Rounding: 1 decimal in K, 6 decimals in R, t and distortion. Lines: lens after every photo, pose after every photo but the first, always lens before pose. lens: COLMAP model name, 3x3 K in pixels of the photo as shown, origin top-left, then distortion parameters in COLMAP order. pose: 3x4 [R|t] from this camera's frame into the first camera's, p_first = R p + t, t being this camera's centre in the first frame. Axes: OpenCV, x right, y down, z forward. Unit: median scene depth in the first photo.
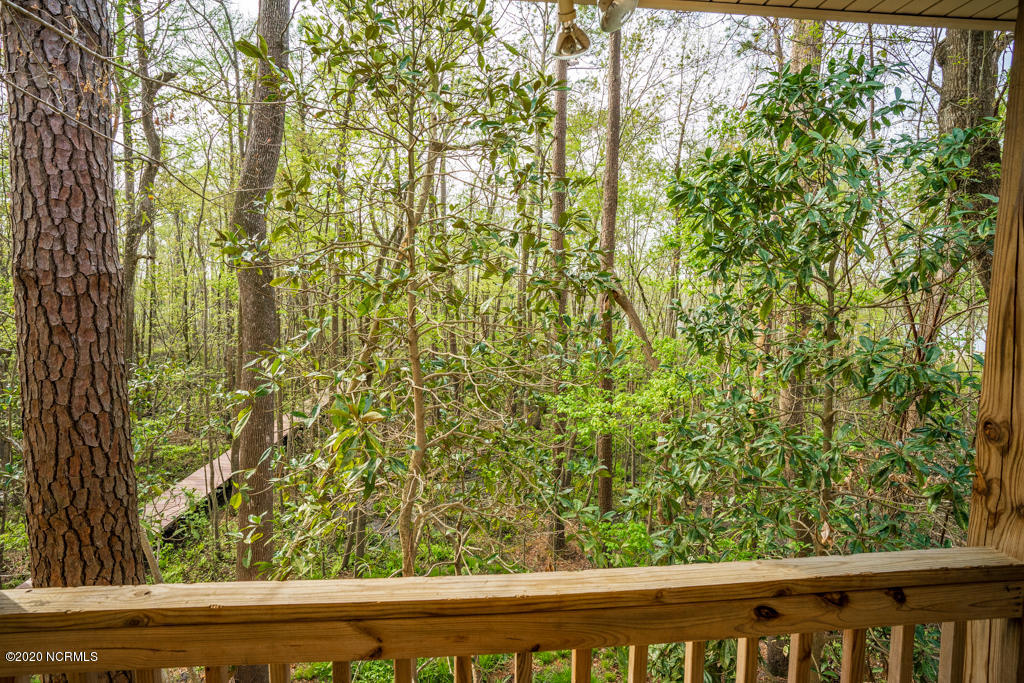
lens RADIAL K [[514.8, 0, 512.0], [0, 514.8, 341.5], [0, 0, 1]] dist [-0.000971, -0.000219]
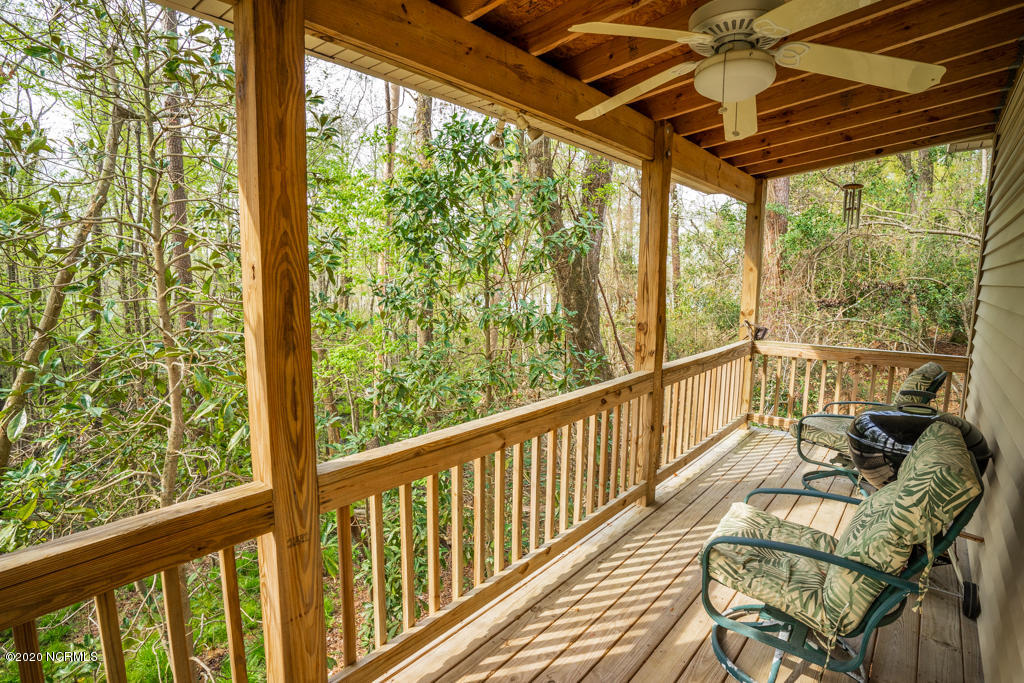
lens RADIAL K [[505.6, 0, 512.0], [0, 505.6, 341.5], [0, 0, 1]] dist [-0.081619, 0.038609]
pose [[0.718428, -0.083691, 0.690548, -1.380761], [0.050012, 0.996381, 0.068725, 0.036597], [-0.693801, -0.014839, 0.720014, -0.424863]]
